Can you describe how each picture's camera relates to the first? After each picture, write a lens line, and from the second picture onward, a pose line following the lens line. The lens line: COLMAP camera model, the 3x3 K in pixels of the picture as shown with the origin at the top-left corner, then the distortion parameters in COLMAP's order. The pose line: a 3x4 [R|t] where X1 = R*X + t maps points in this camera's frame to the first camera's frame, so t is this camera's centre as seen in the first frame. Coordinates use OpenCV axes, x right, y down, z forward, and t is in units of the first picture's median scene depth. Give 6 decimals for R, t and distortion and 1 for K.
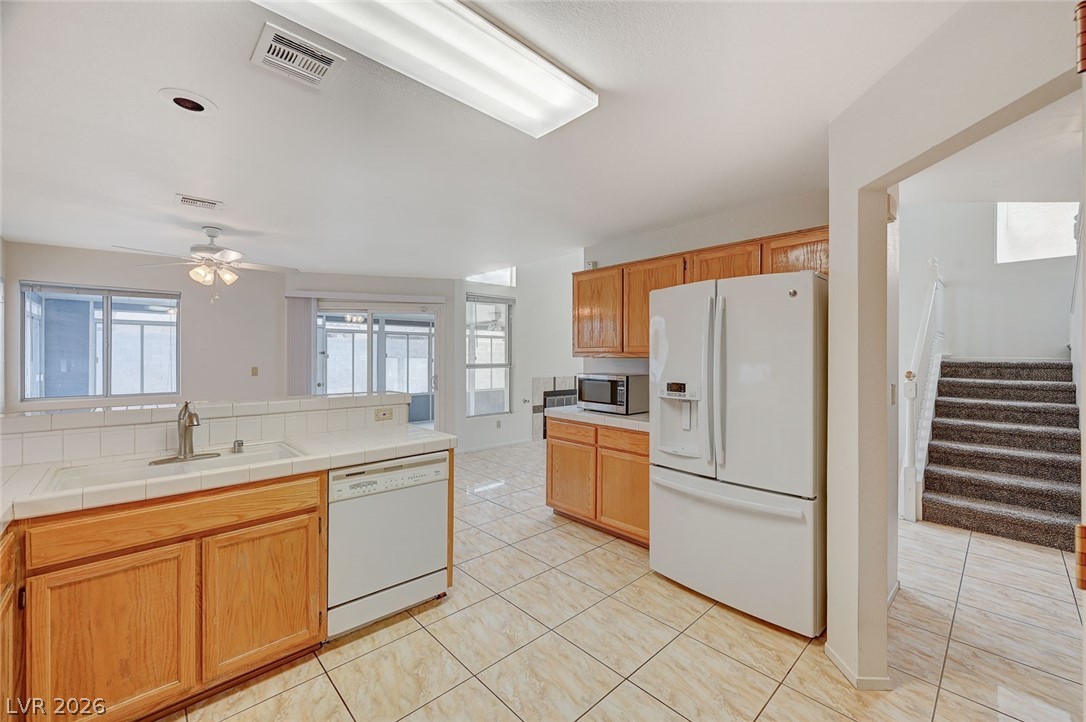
lens RADIAL K [[437.4, 0, 550.3], [0, 437.4, 360.1], [0, 0, 1]] dist [0.004960, 0.000147]
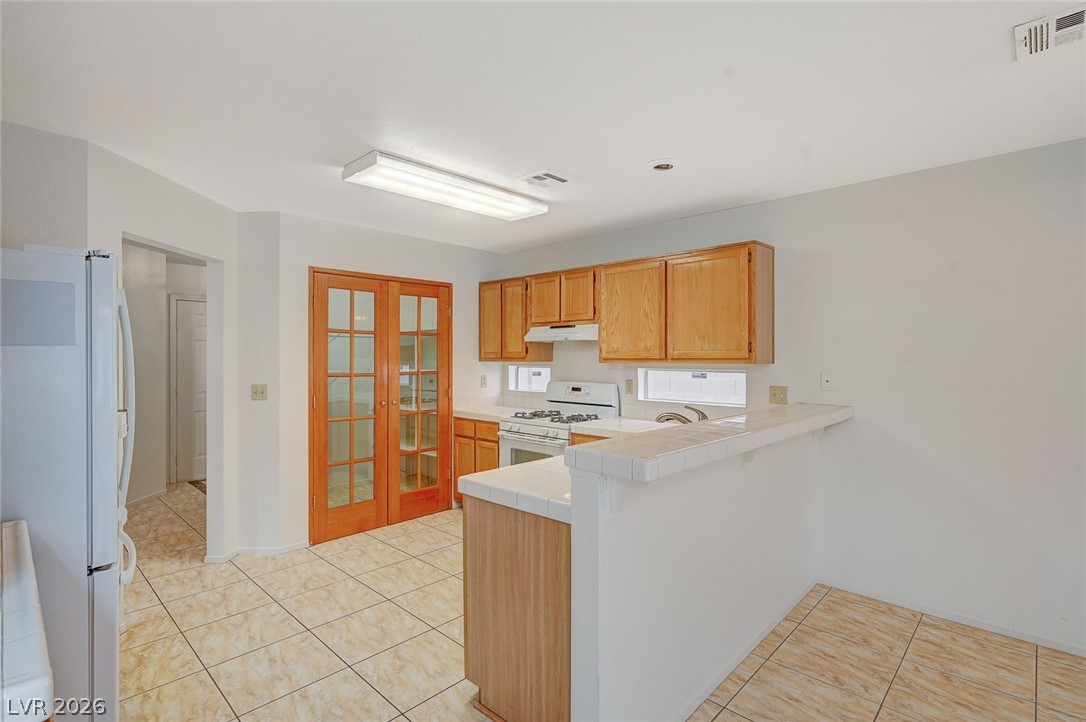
lens RADIAL K [[520.1, 0, 551.5], [0, 520.1, 357.6], [0, 0, 1]] dist [-0.001432, 0.002767]
pose [[-0.998346, -0.000920, -0.057491, -0.304927], [-0.001638, 0.999921, 0.012448, -0.038227], [0.057475, 0.012522, -0.998268, 1.801390]]
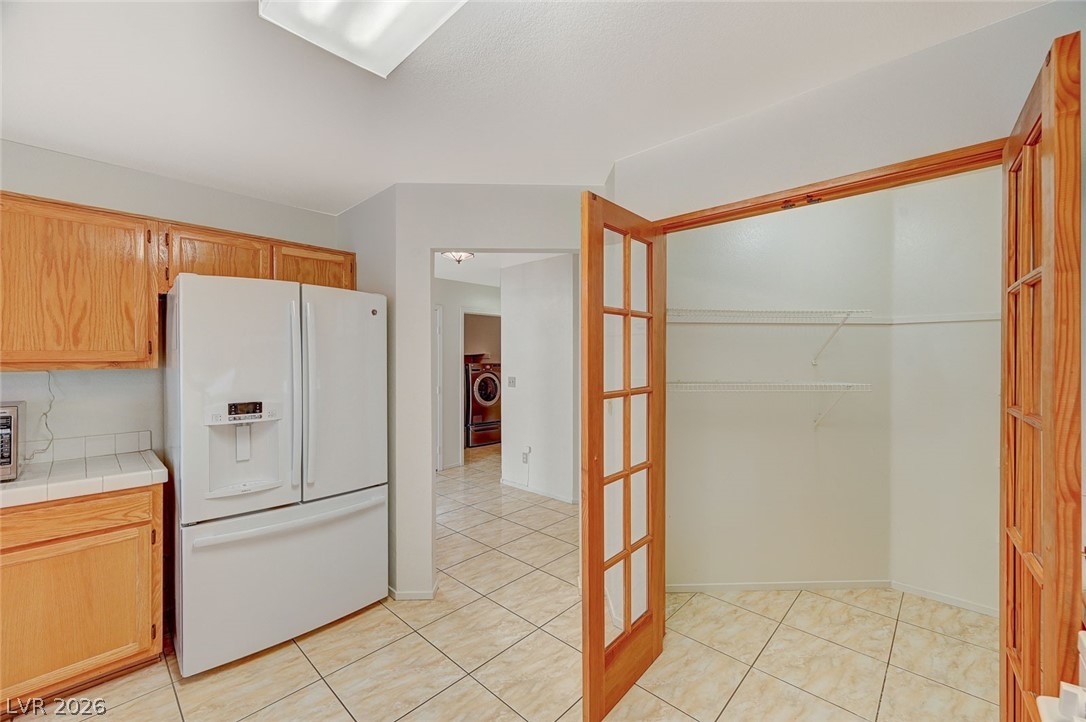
lens RADIAL K [[437.4, 0, 545.0], [0, 437.4, 367.8], [0, 0, 1]] dist [0.004960, 0.000147]
pose [[-0.056739, -0.022284, 0.998140, -0.512807], [0.008638, 0.999703, 0.022810, -0.022536], [-0.998352, 0.009916, -0.056530, 0.502072]]
